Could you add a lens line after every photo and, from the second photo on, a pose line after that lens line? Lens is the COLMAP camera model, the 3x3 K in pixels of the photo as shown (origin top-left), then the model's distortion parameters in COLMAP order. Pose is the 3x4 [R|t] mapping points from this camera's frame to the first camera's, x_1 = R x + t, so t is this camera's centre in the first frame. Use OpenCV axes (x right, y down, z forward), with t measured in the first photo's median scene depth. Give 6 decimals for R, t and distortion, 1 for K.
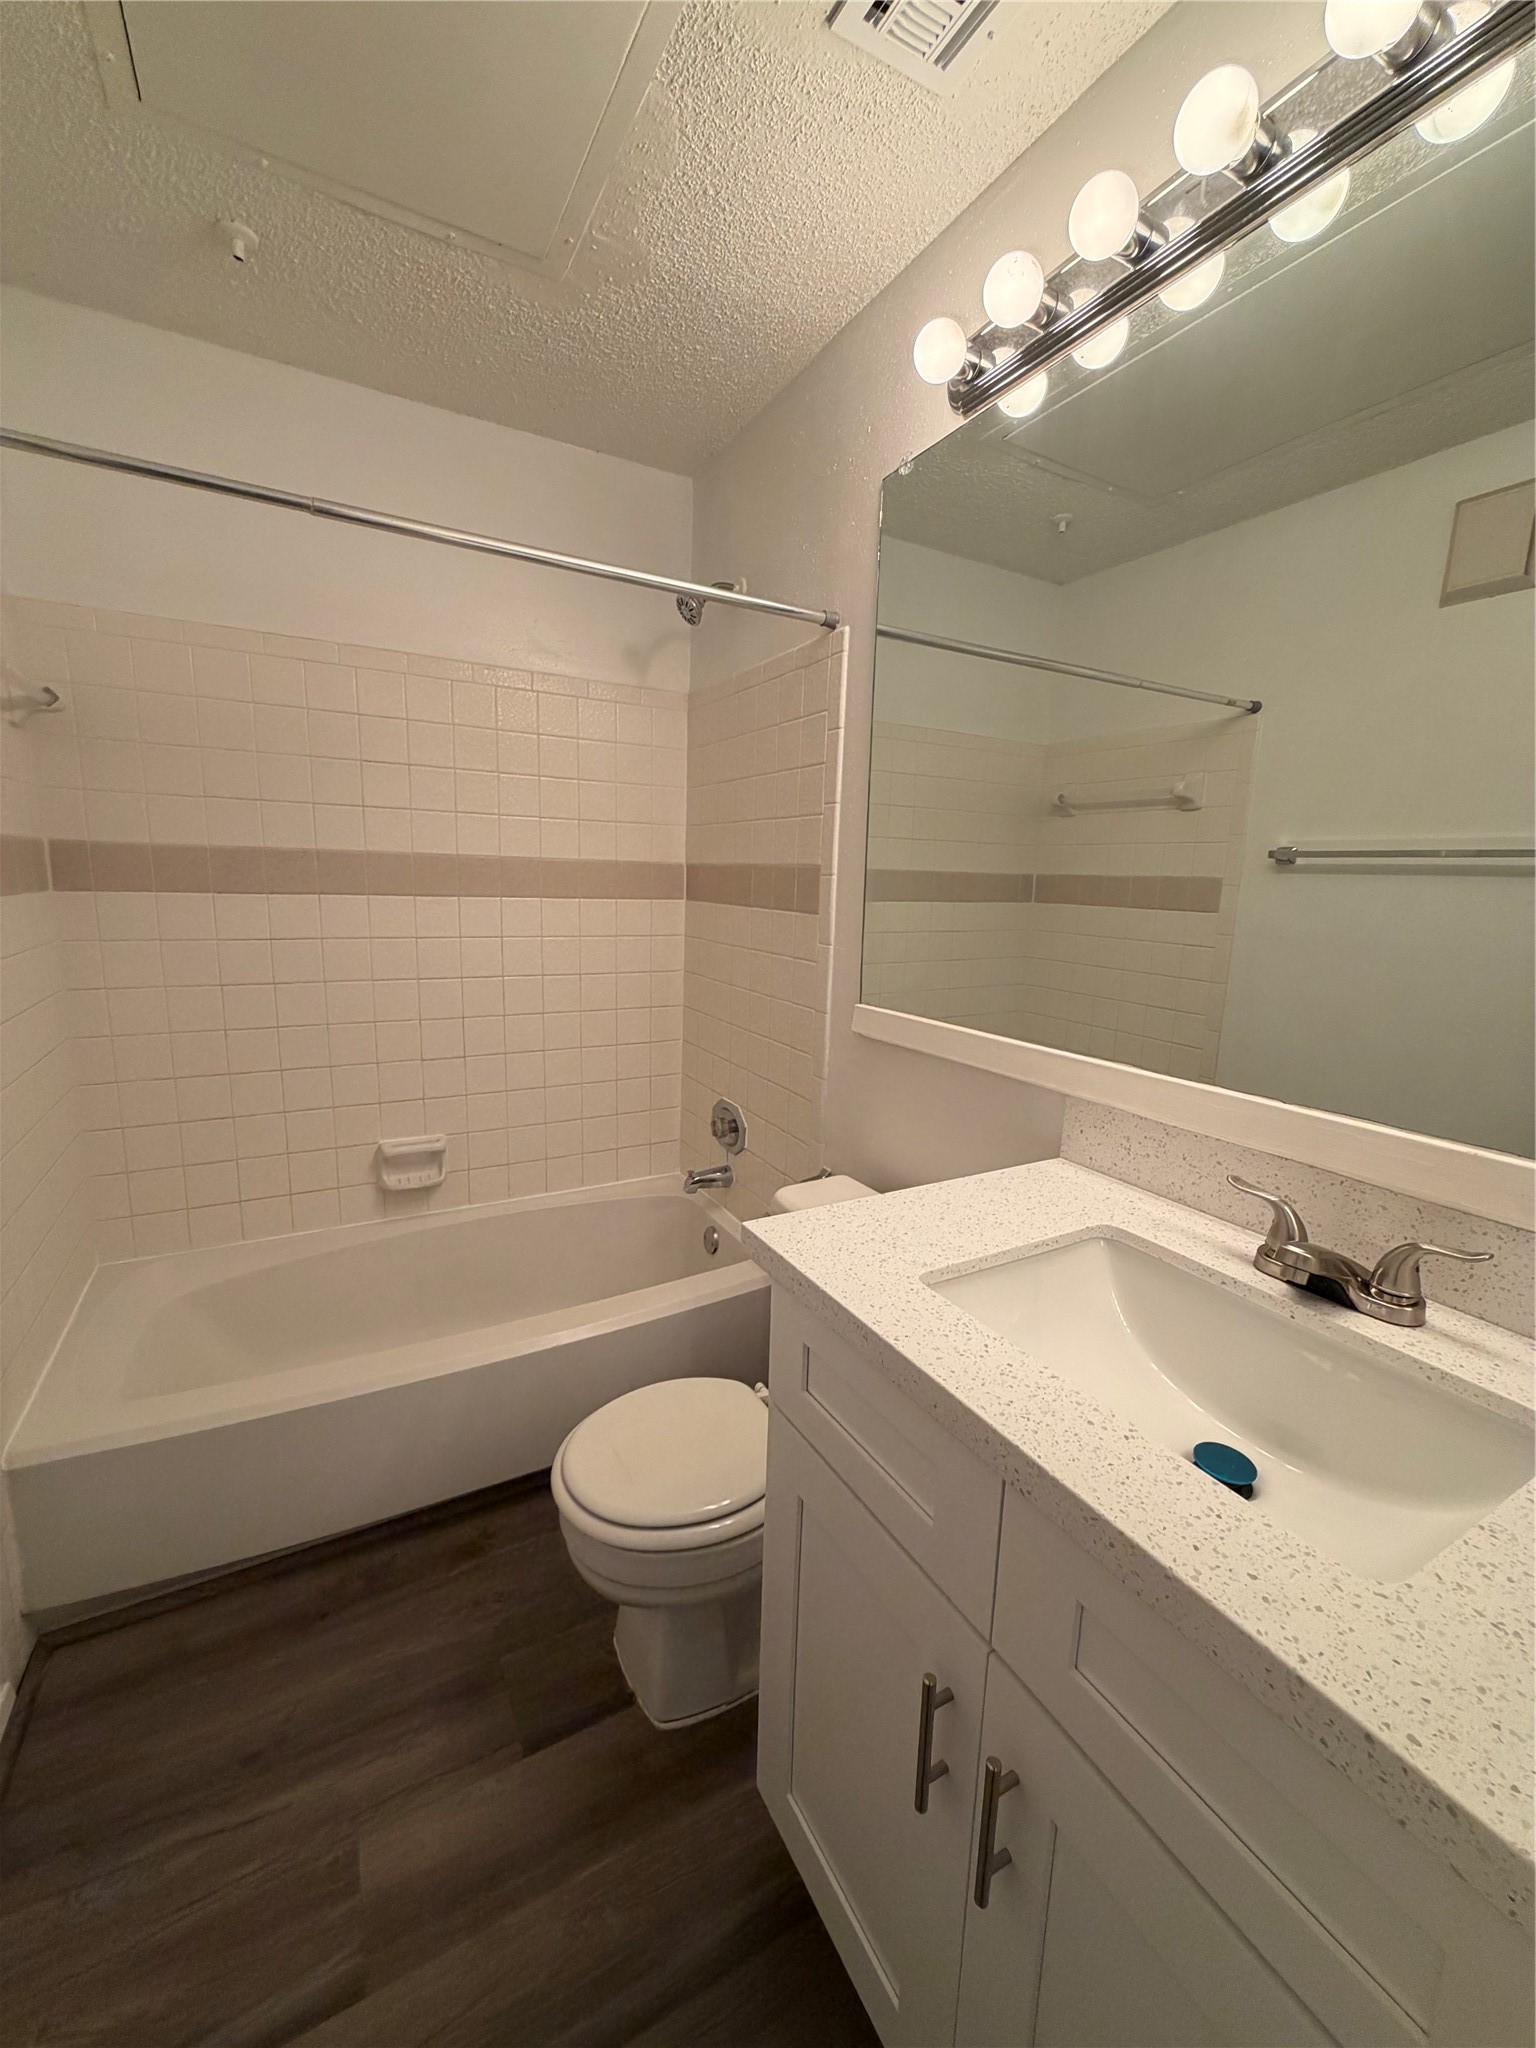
lens RADIAL K [[809.2, 0, 757.3], [0, 809.2, 1029.4], [0, 0, 1]] dist [0.000588, -0.000655]
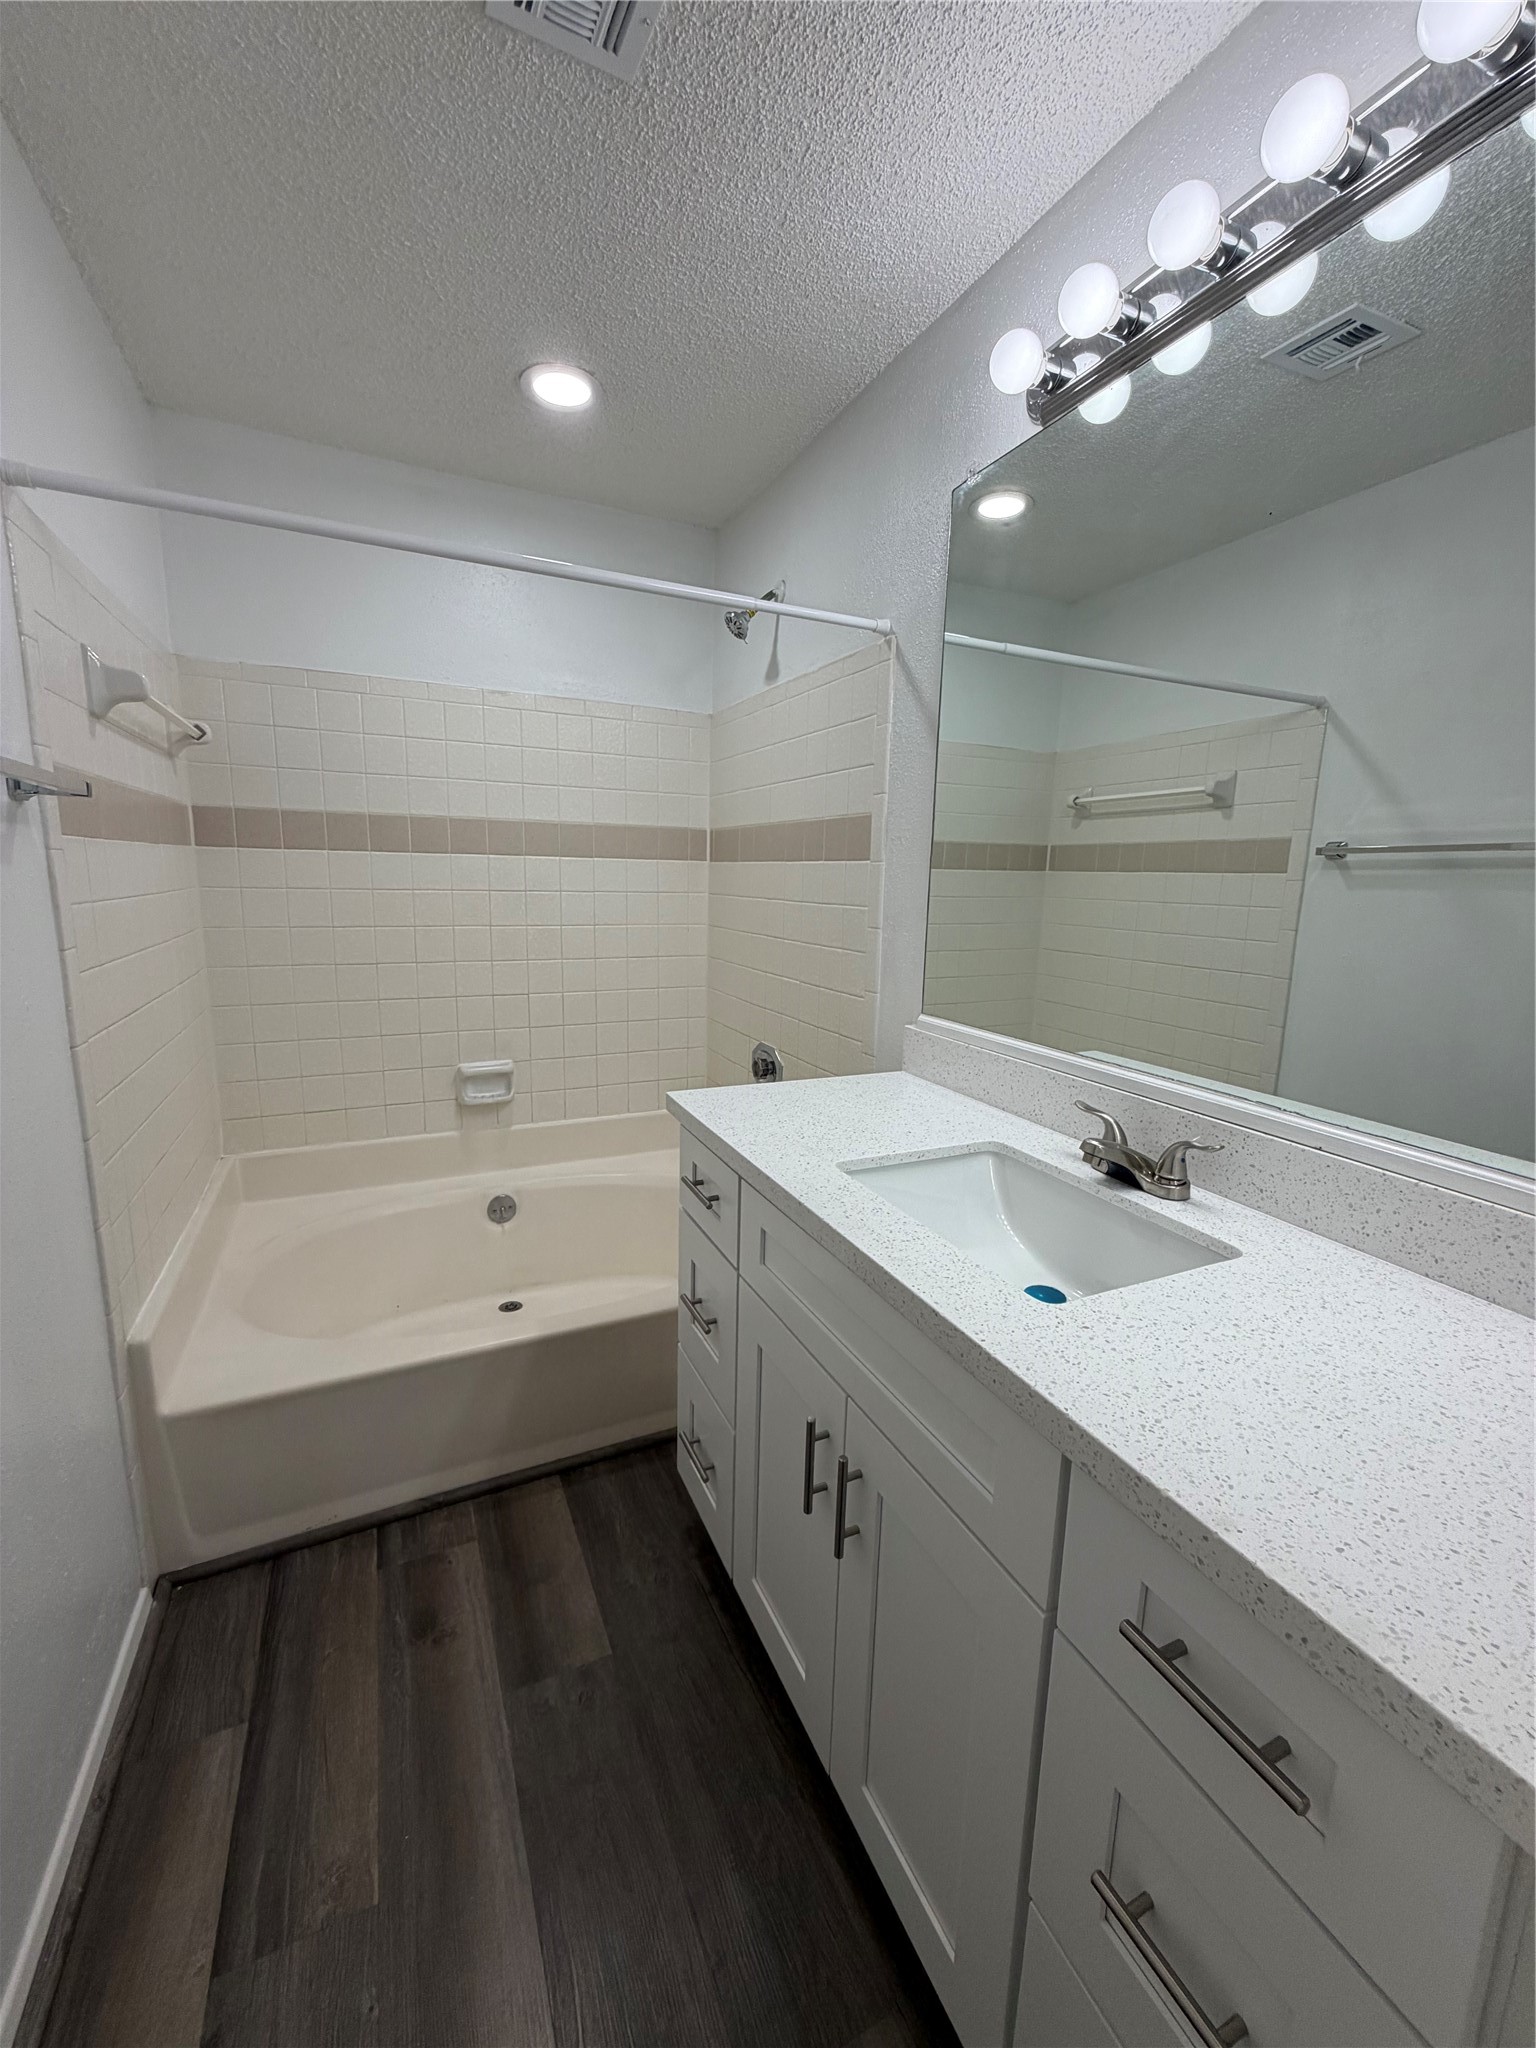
lens RADIAL K [[816.7, 0, 807.6], [0, 816.7, 1012.3], [0, 0, 1]] dist [0.010318, -0.015003]
pose [[0.998511, 0.004834, -0.054343, 0.117072], [-0.005841, 0.999814, -0.018387, 0.034738], [0.054244, 0.018677, 0.998353, -0.213216]]
